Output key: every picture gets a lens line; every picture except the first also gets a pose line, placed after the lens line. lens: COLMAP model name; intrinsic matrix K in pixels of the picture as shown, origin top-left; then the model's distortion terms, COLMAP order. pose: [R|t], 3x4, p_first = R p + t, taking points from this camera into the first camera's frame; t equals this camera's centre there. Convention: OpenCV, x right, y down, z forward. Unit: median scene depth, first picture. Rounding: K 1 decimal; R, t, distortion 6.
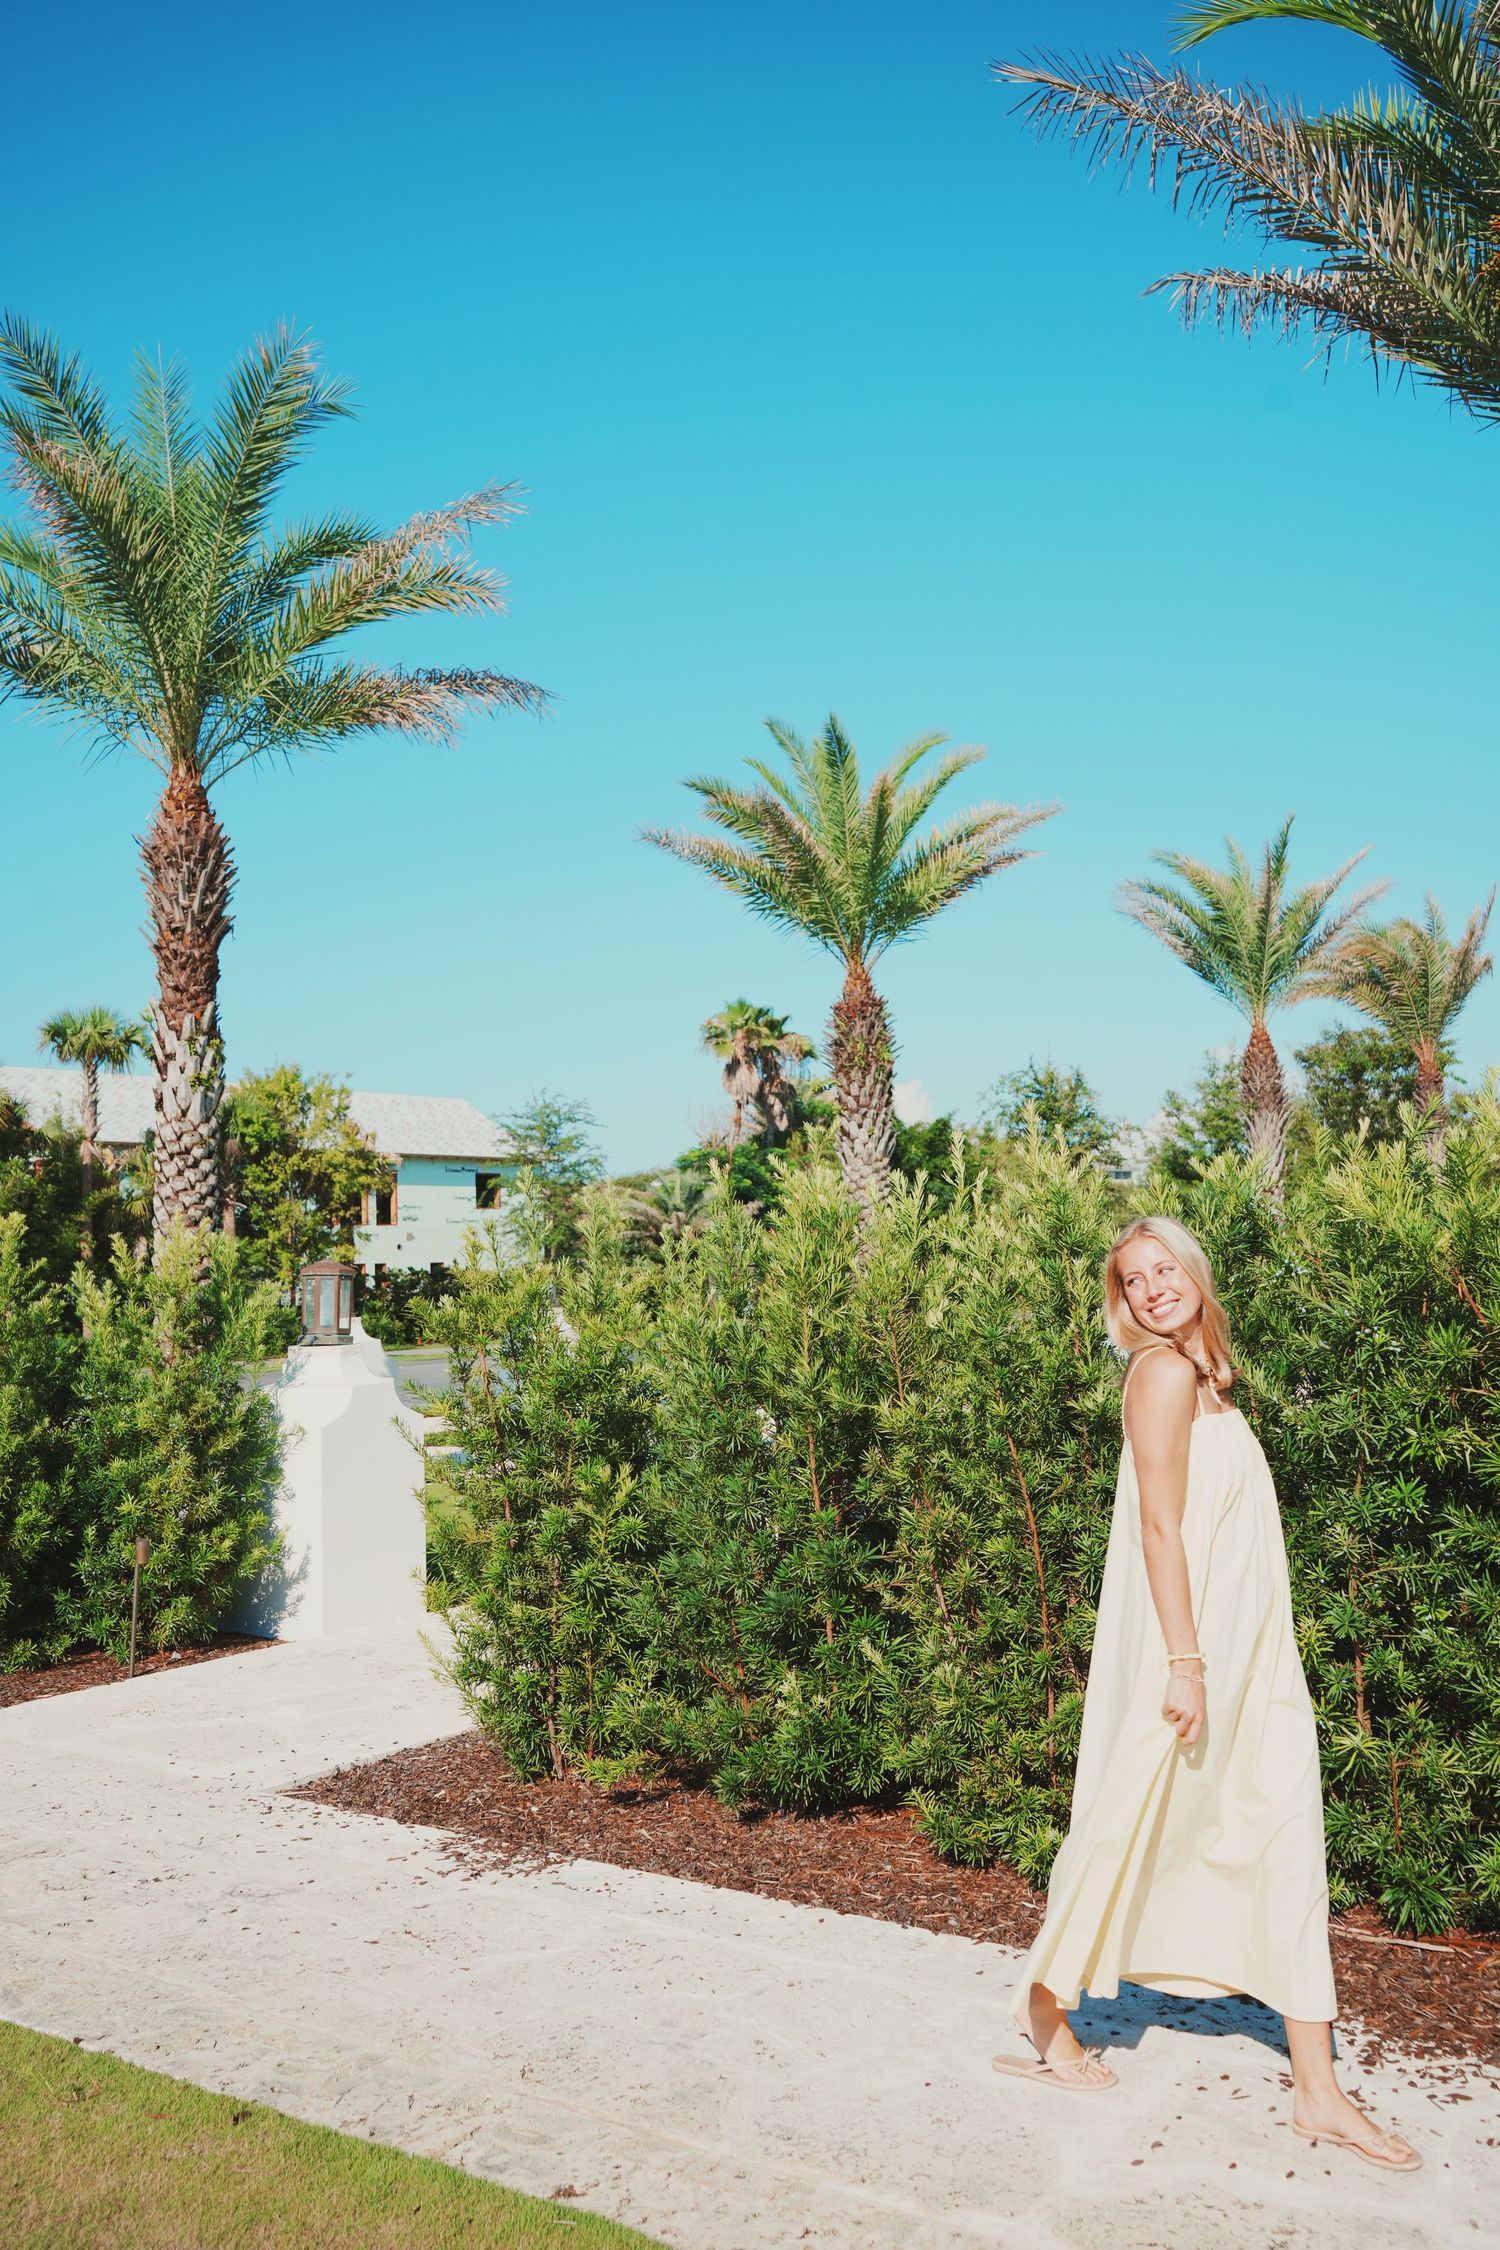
lens RADIAL K [[1942.5, 0, 749.4], [0, 1942.5, 1132.0], [0, 0, 1]] dist [0.001836, -0.005709]
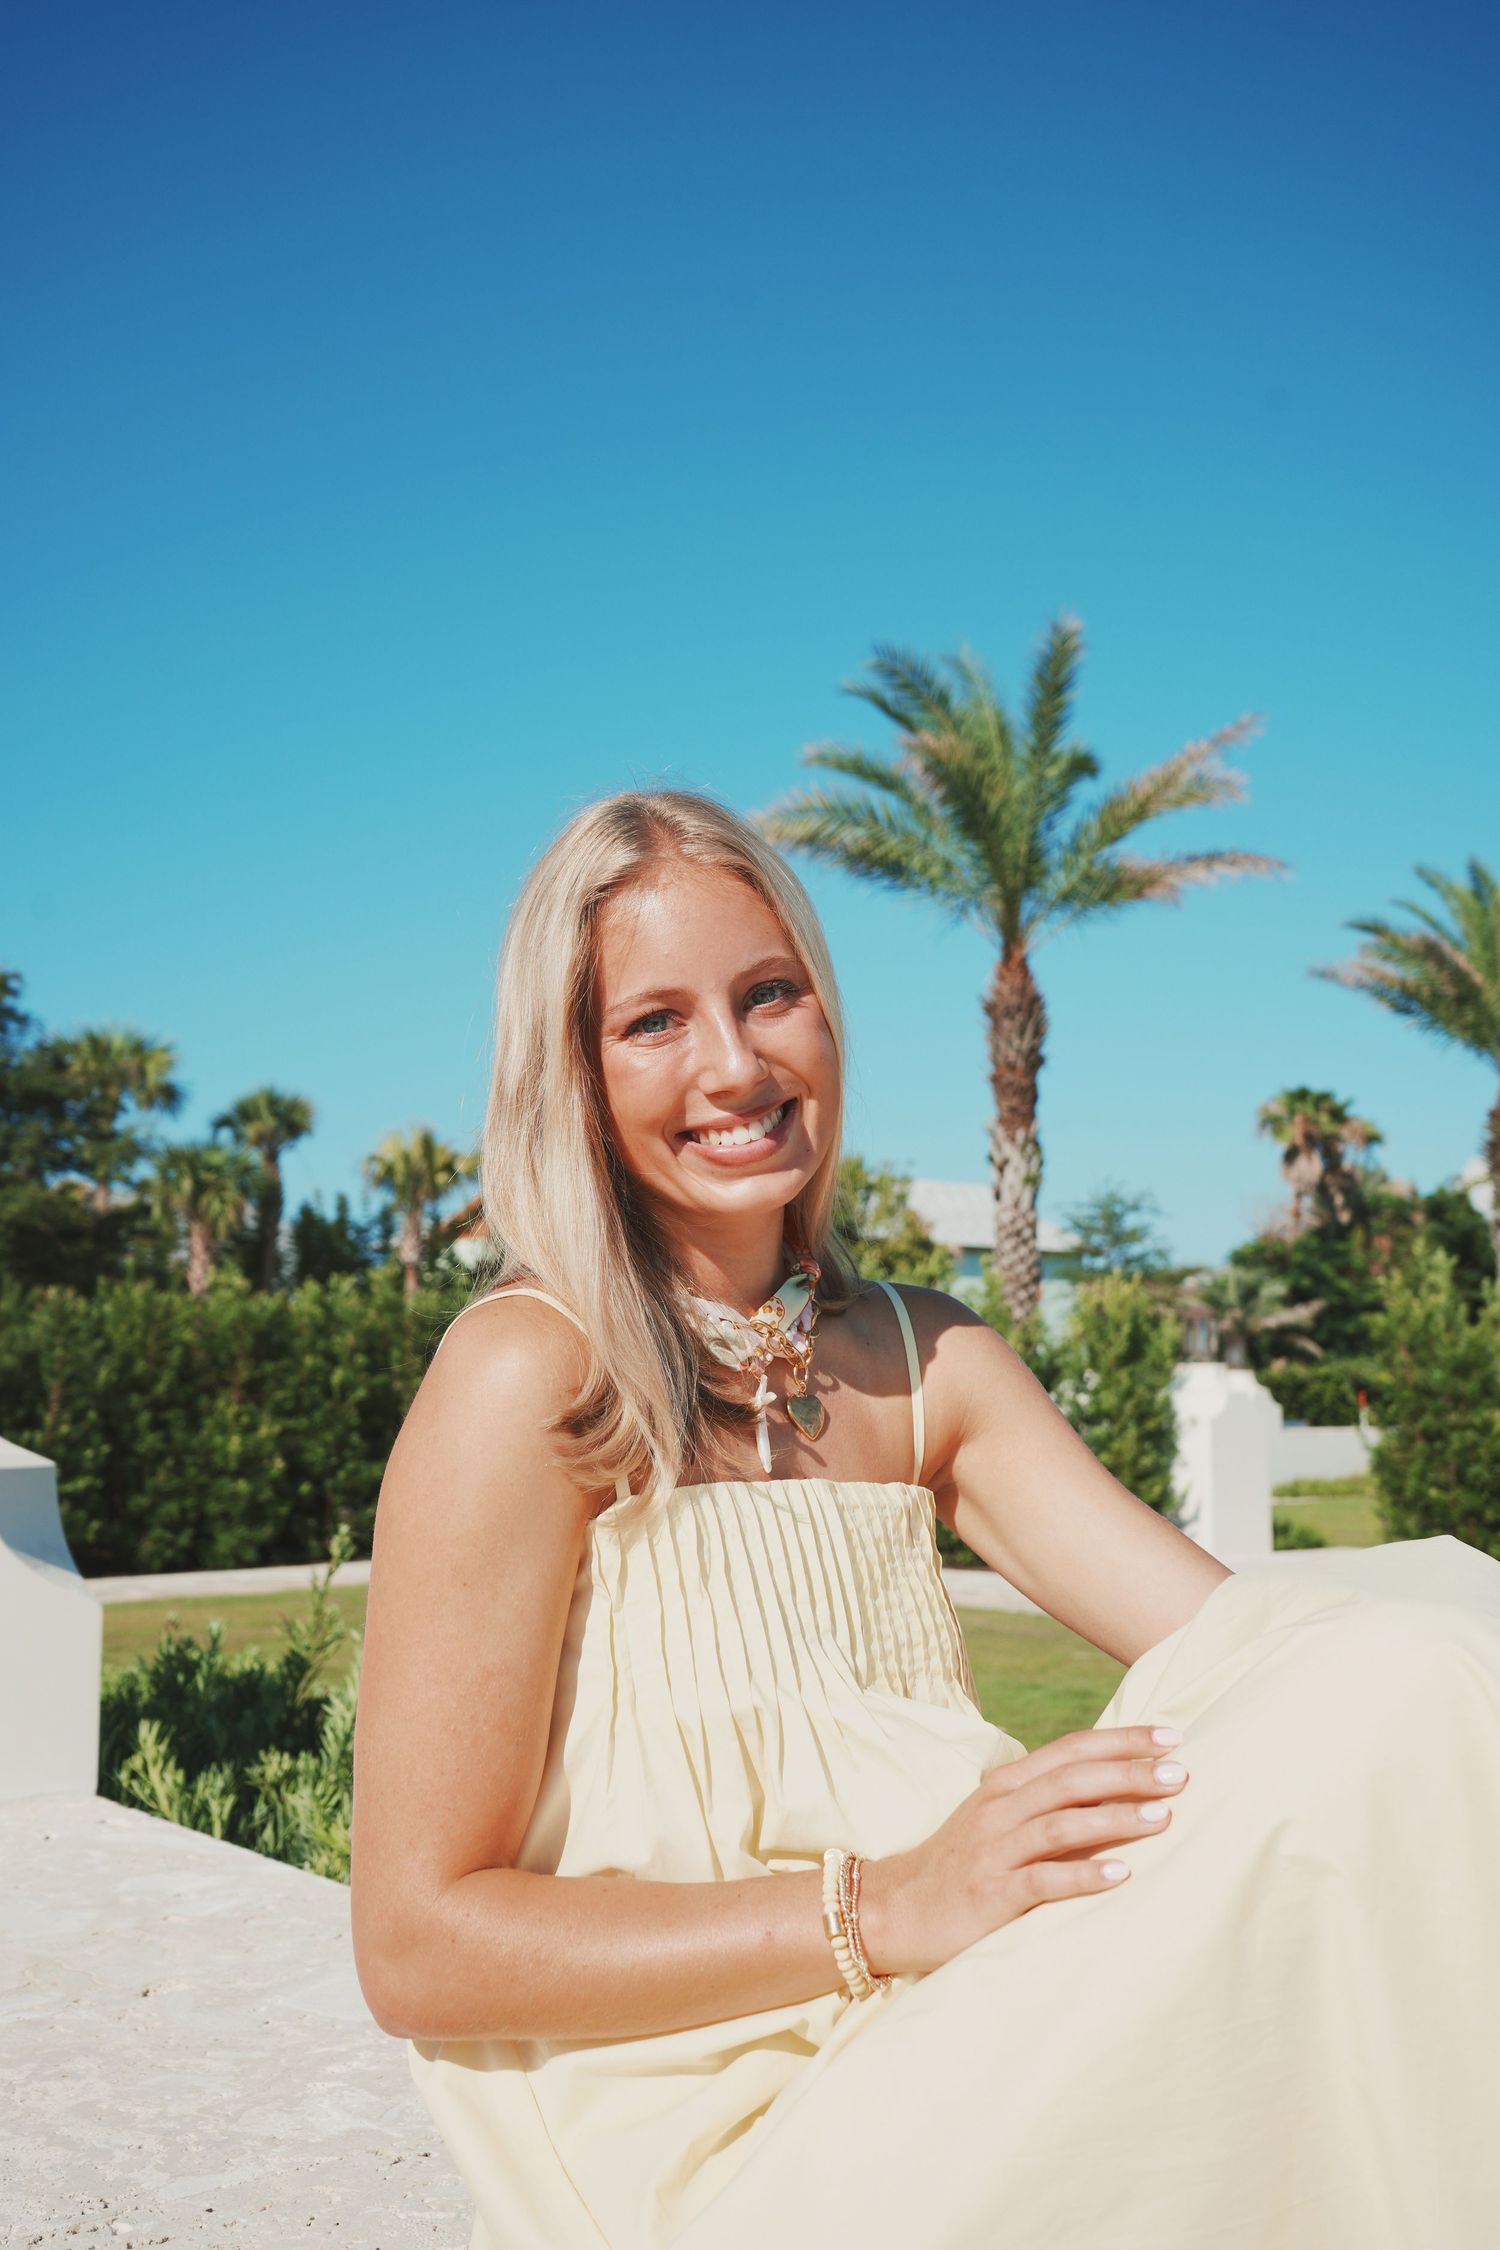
lens RADIAL K [[2135.2, 0, 756.1], [0, 2135.2, 1101.8], [0, 0, 1]] dist [-0.045845, 0.000000]
pose [[0.970728, 0.000174, -0.240182, -0.176101], [-0.013695, 0.998413, -0.054628, 0.004967], [0.239792, 0.056318, 0.969190, -0.711614]]
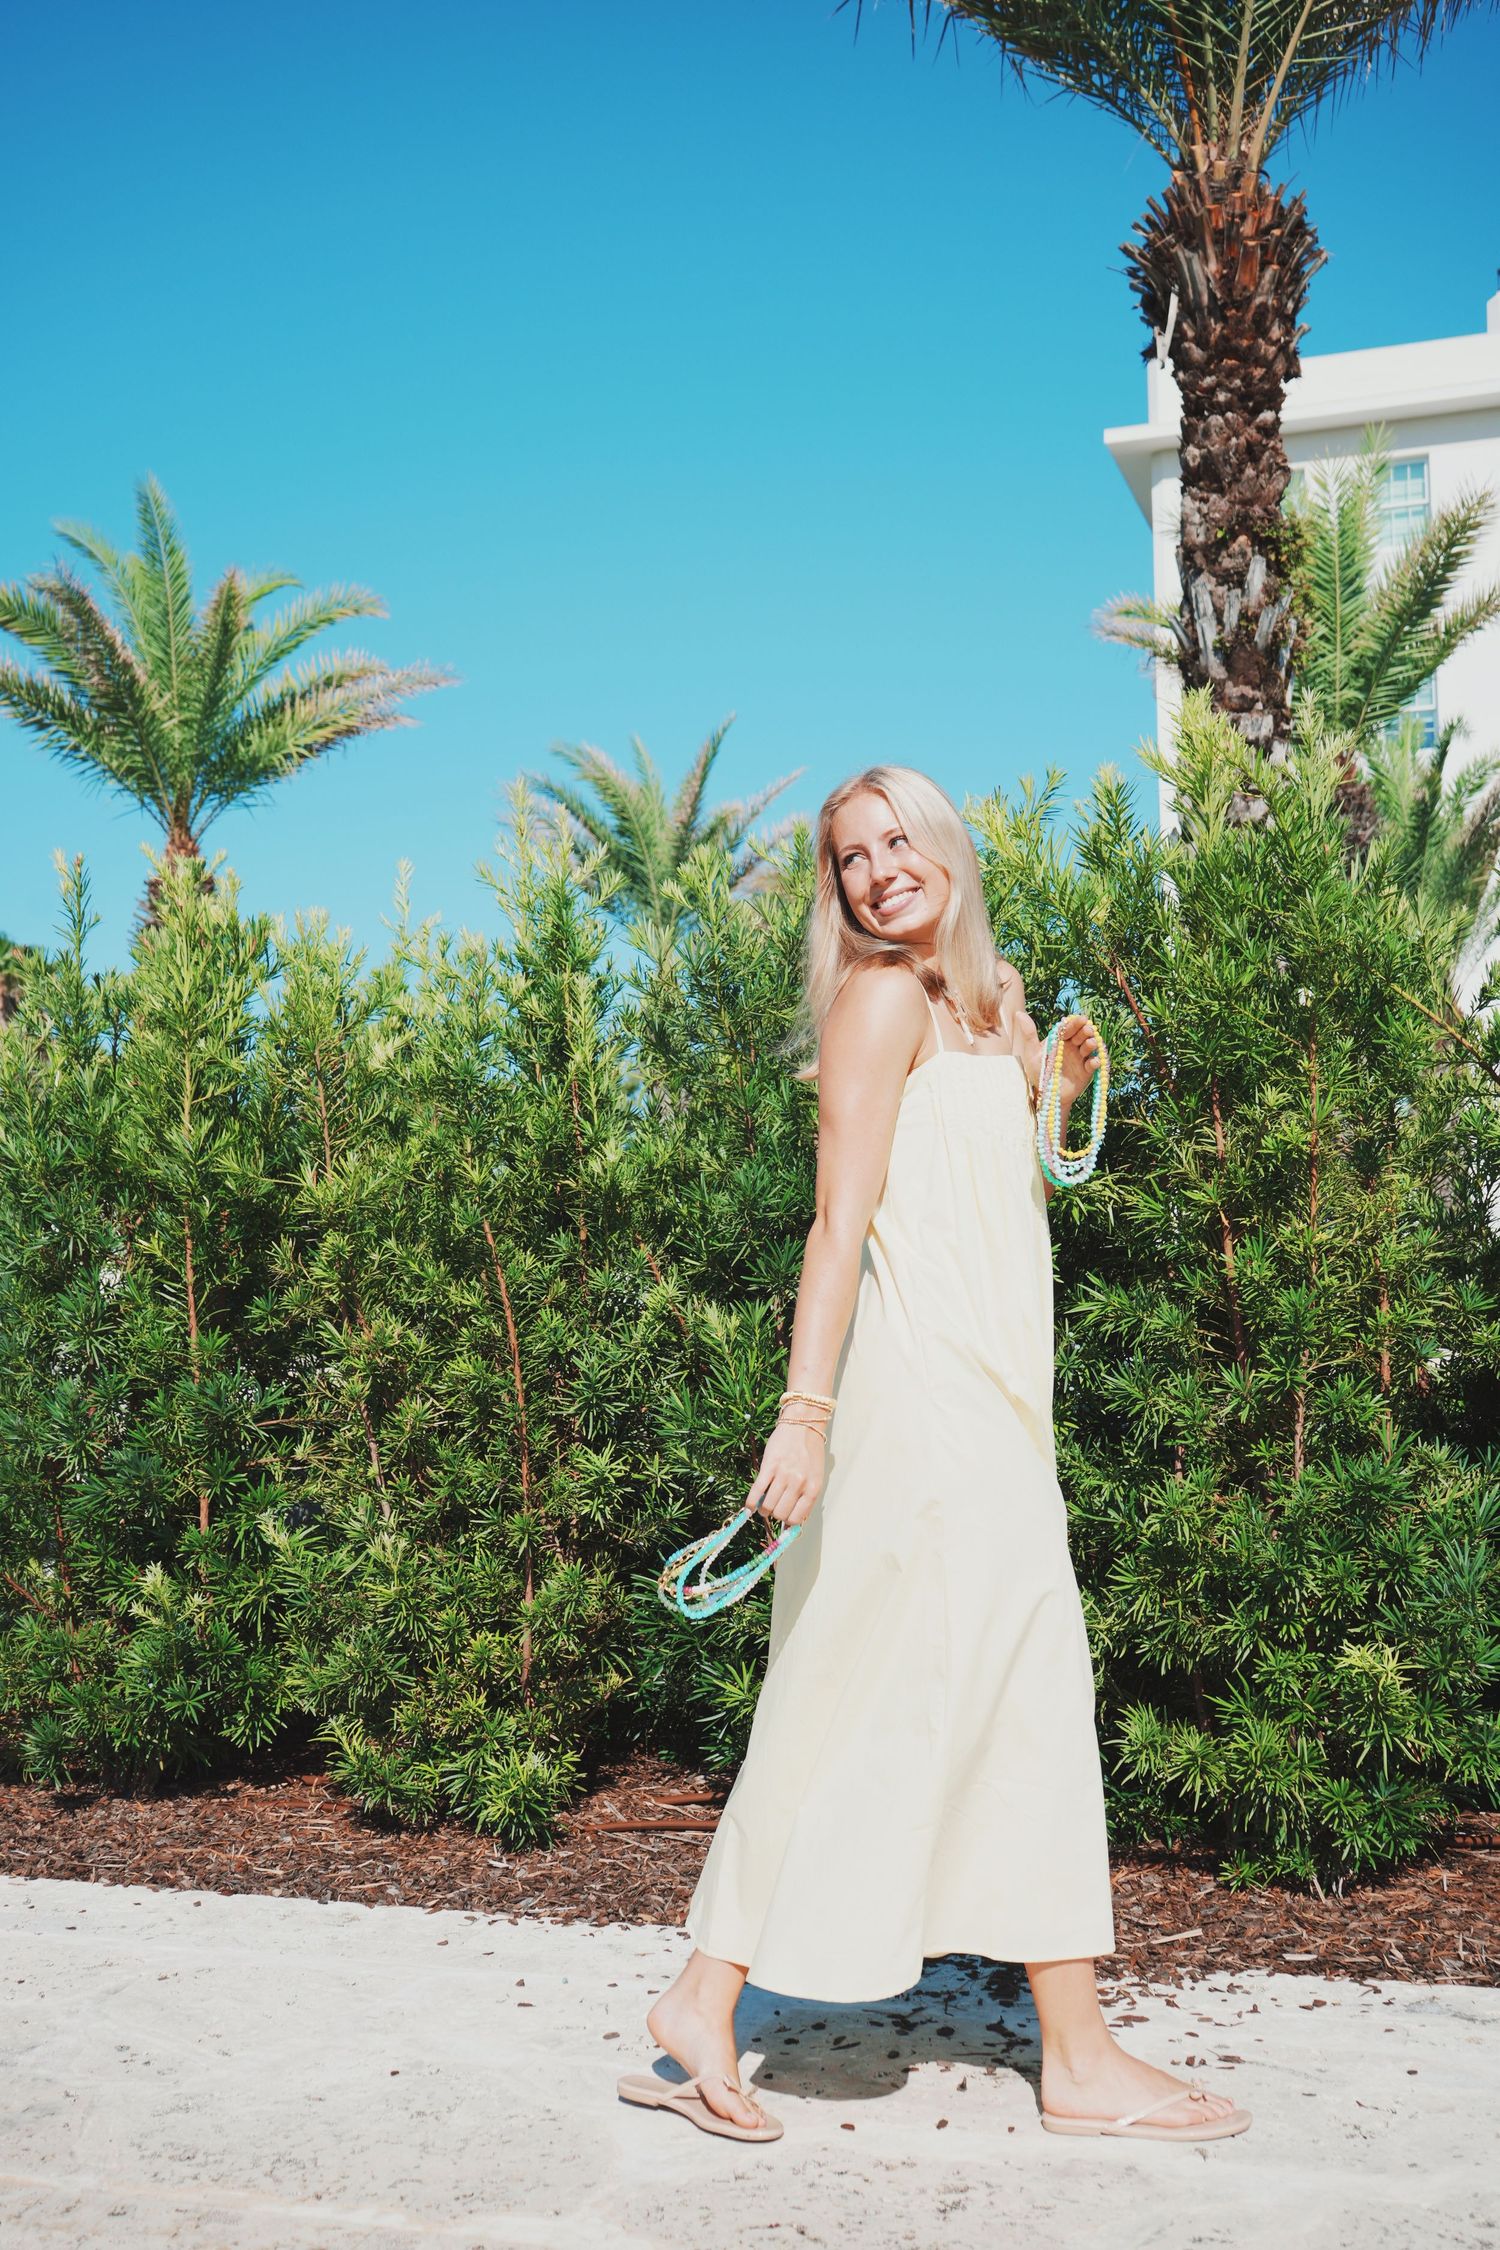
lens RADIAL K [[2378.2, 0, 748.6], [0, 2378.2, 1128.7], [0, 0, 1]] dist [0.001733, 0.000000]
pose [[0.953410, 0.034745, 0.299670, -0.021561], [-0.034549, 0.999385, -0.005952, 0.075542], [-0.299693, -0.004679, 0.954024, 0.084762]]
